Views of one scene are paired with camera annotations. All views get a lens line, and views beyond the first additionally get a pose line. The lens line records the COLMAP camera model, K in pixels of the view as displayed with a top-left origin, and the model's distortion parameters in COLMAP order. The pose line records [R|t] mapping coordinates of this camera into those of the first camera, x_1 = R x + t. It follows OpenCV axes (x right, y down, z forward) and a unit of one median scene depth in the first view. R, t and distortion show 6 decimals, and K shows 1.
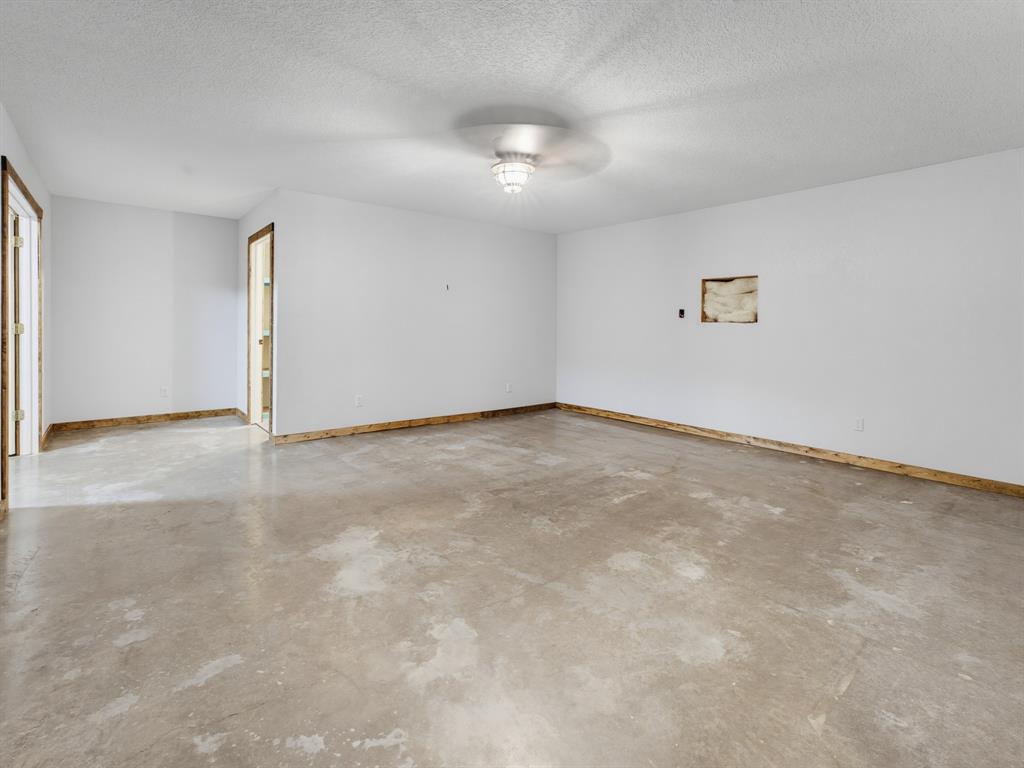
lens RADIAL K [[489.0, 0, 492.6], [0, 489.0, 380.3], [0, 0, 1]] dist [-0.018807, 0.001217]
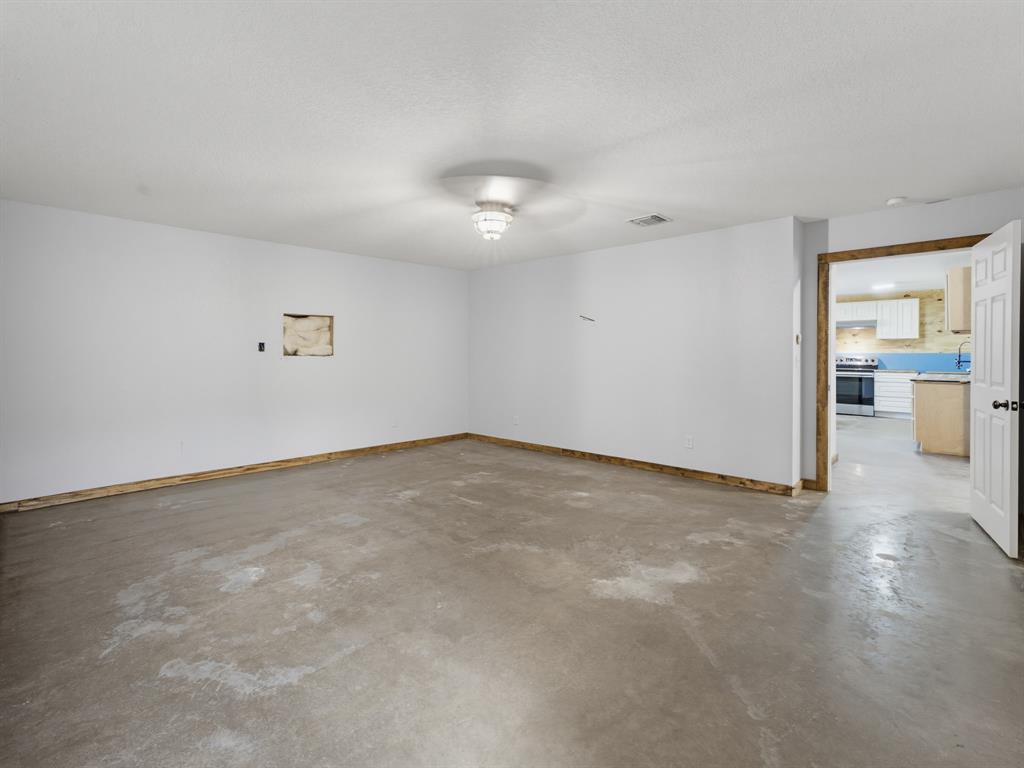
lens RADIAL K [[489.0, 0, 492.6], [0, 489.0, 380.3], [0, 0, 1]] dist [-0.018807, 0.001217]
pose [[-0.152738, -0.056024, 0.986677, -1.070094], [0.100315, 0.992356, 0.071876, -0.163264], [-0.983162, 0.109957, -0.145951, 1.230426]]
